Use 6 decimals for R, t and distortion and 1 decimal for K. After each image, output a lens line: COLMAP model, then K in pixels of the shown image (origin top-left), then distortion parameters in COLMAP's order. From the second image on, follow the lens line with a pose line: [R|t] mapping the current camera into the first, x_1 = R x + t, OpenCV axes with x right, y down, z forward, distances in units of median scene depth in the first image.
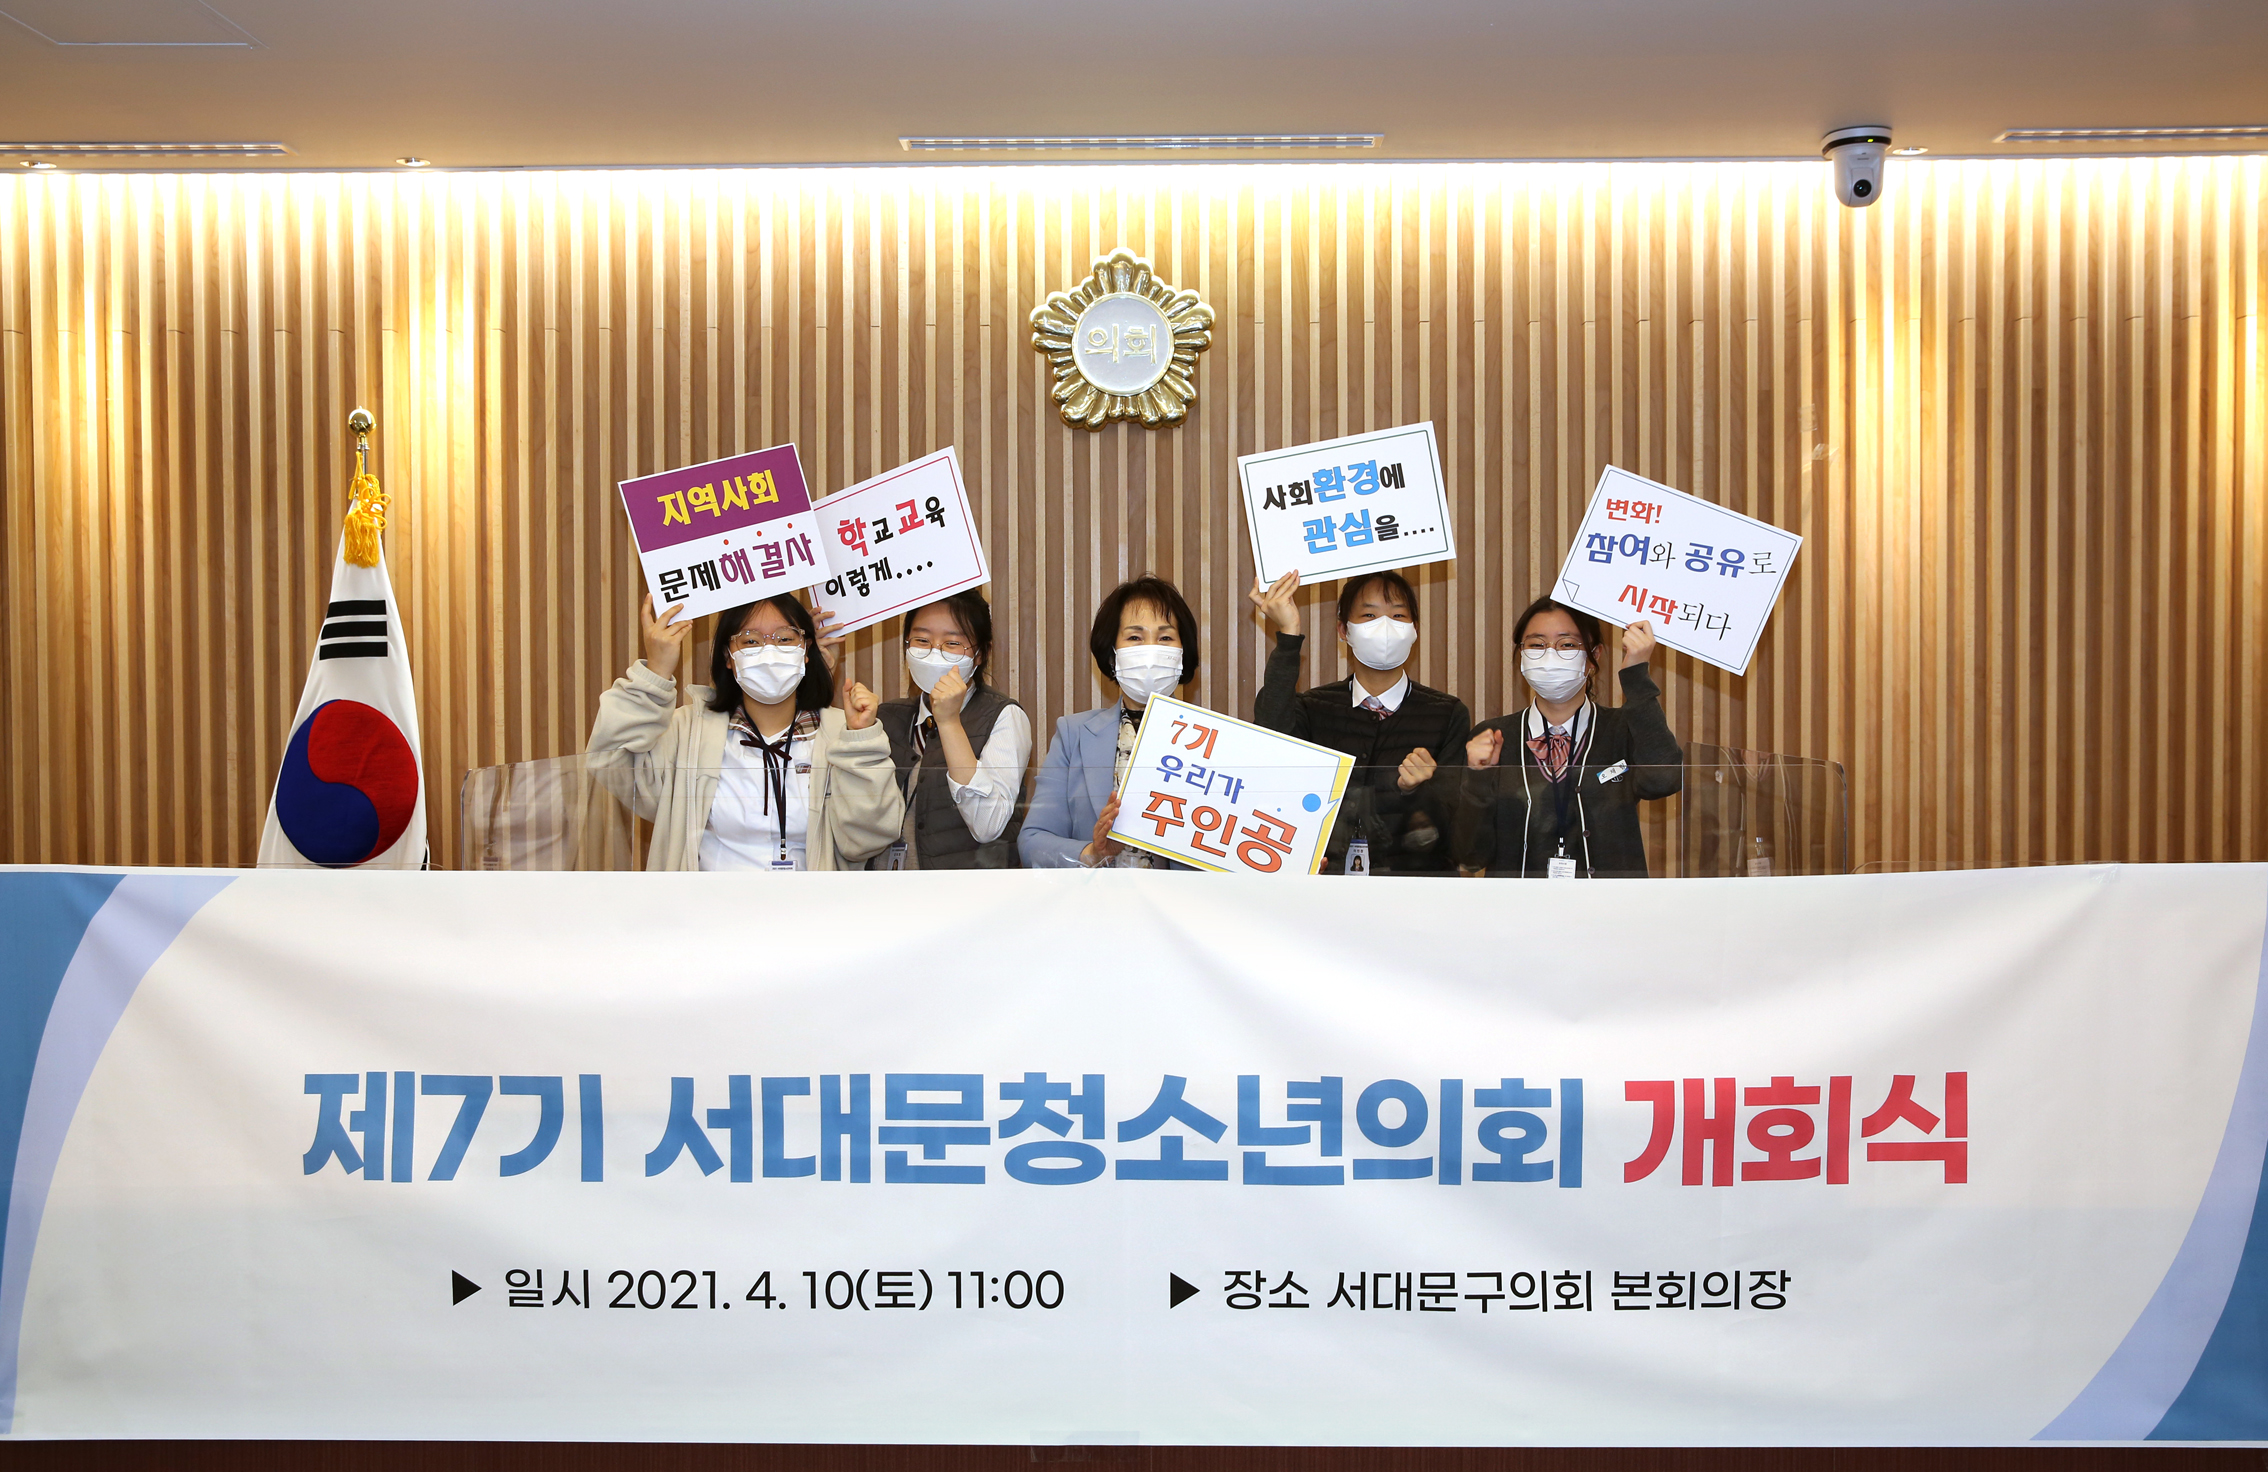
lens RADIAL K [[2205.9, 0, 1127.5], [0, 2205.9, 749.1], [0, 0, 1]] dist [0.010984, 0.000000]
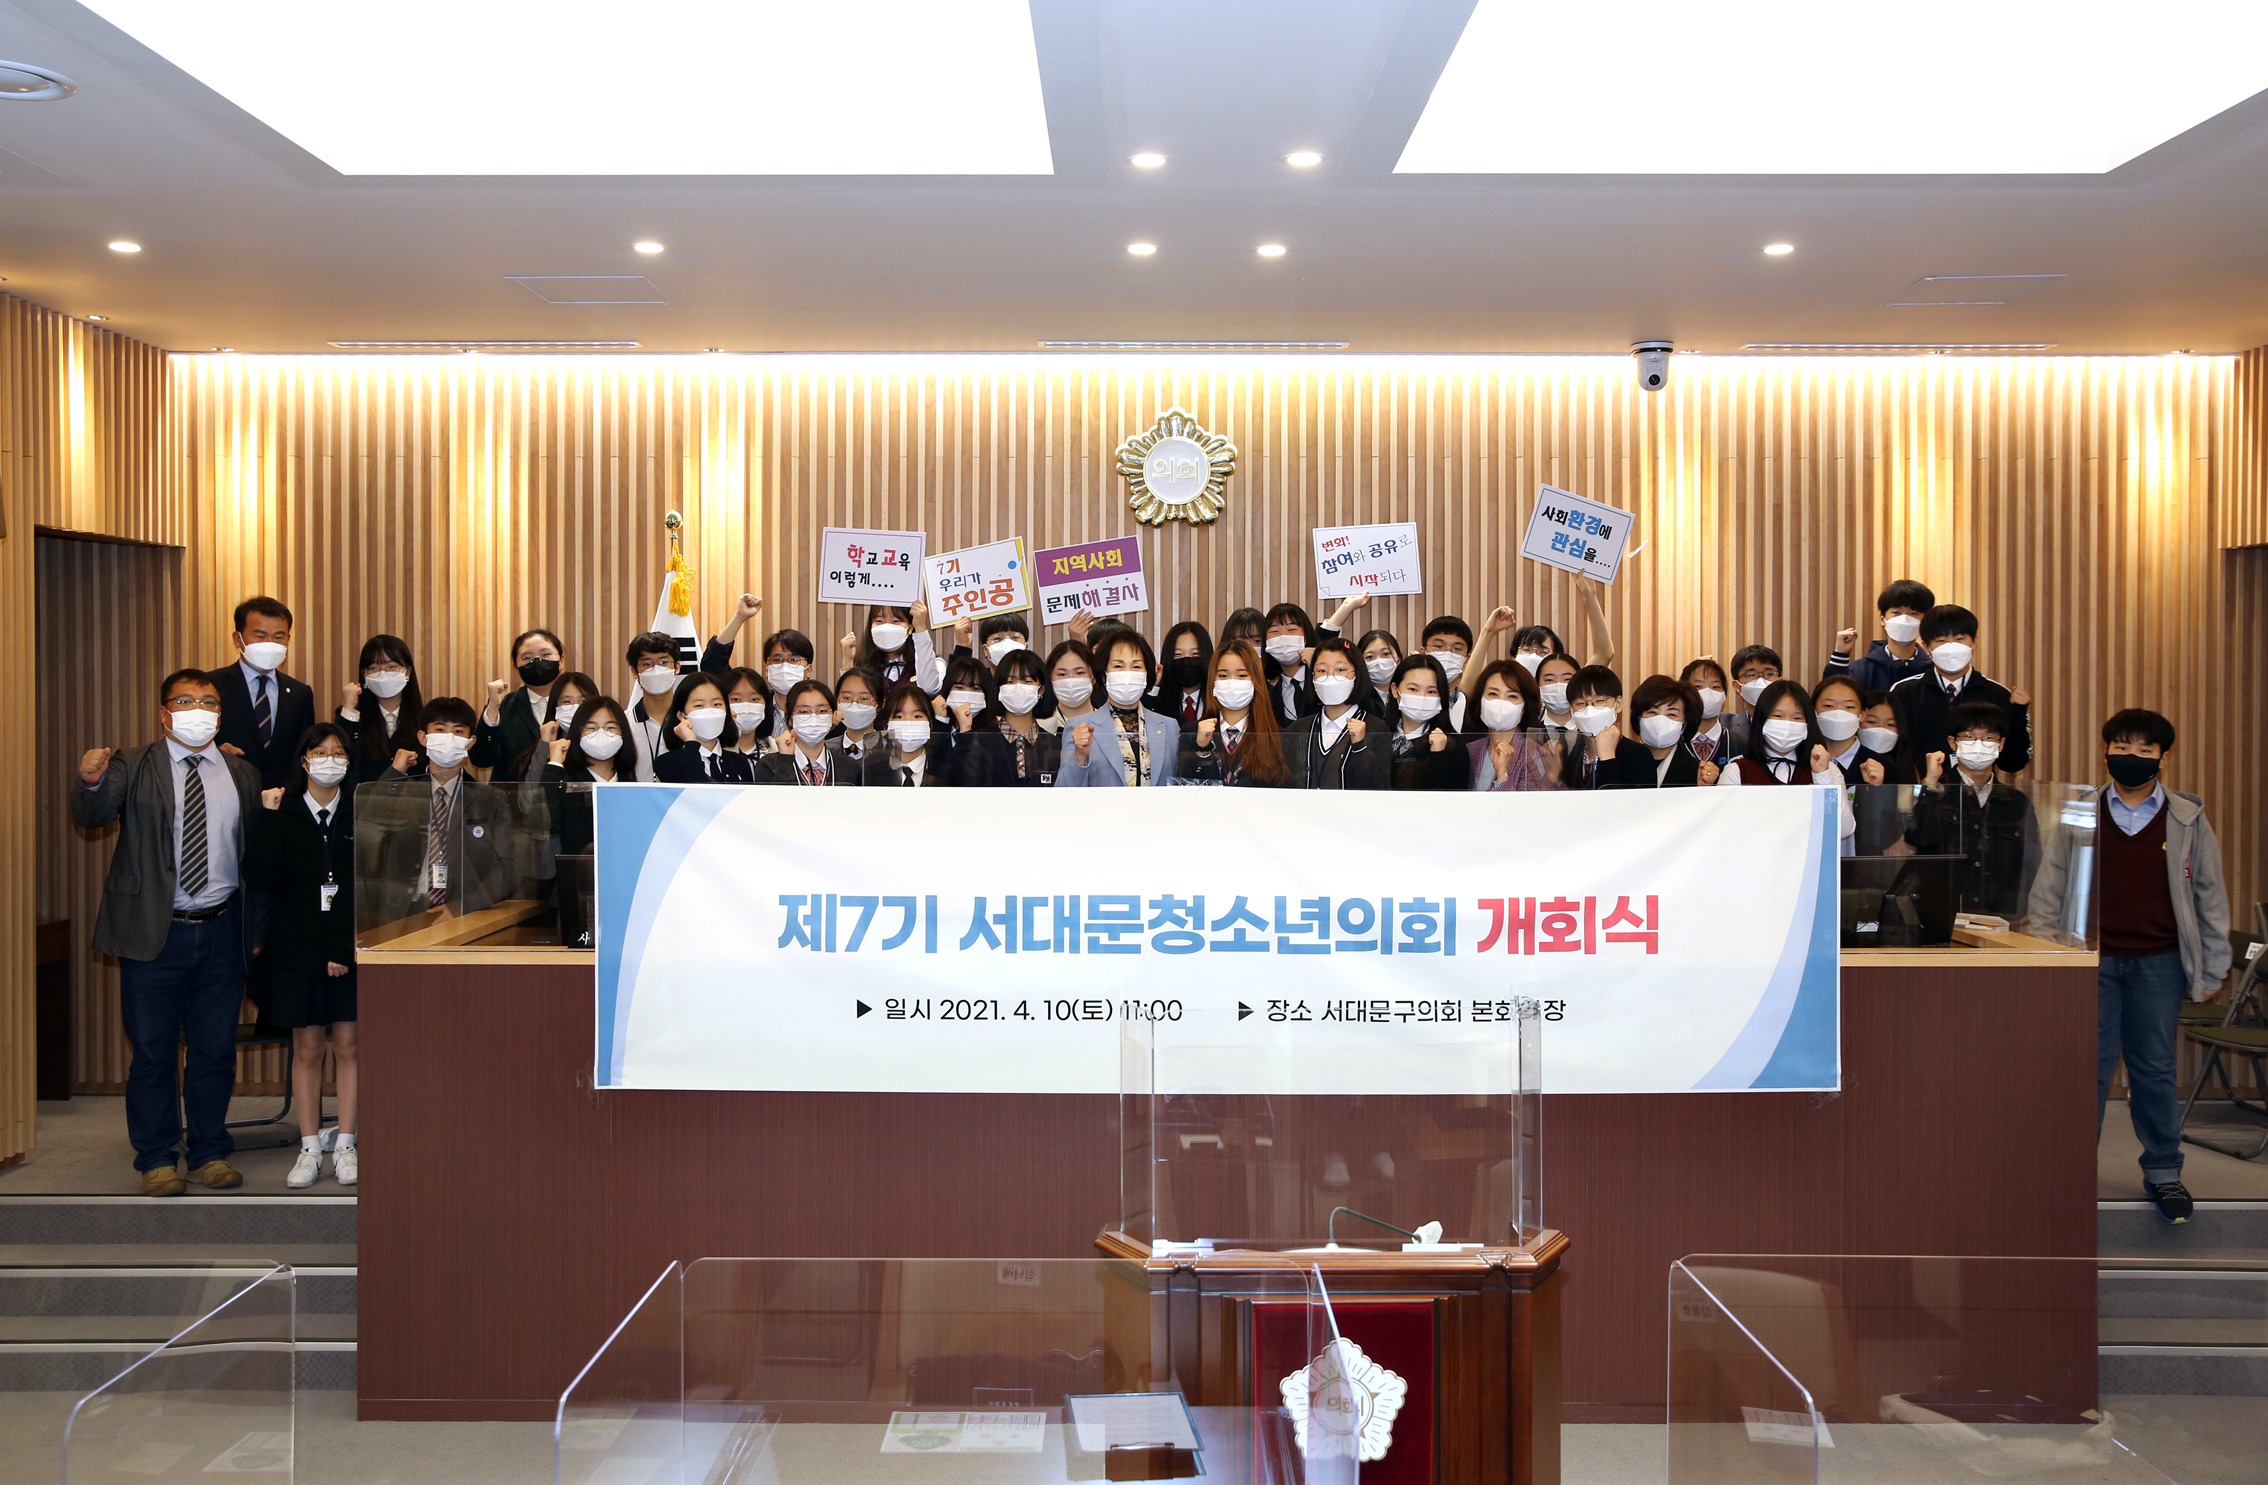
lens RADIAL K [[2205.9, 0, 1138.0], [0, 2205.9, 721.0], [0, 0, 1]] dist [0.010984, 0.000000]
pose [[0.999667, 0.004601, 0.025388, -0.115523], [-0.003991, 0.999704, -0.024012, 0.043234], [-0.025491, 0.023902, 0.999389, -0.888340]]
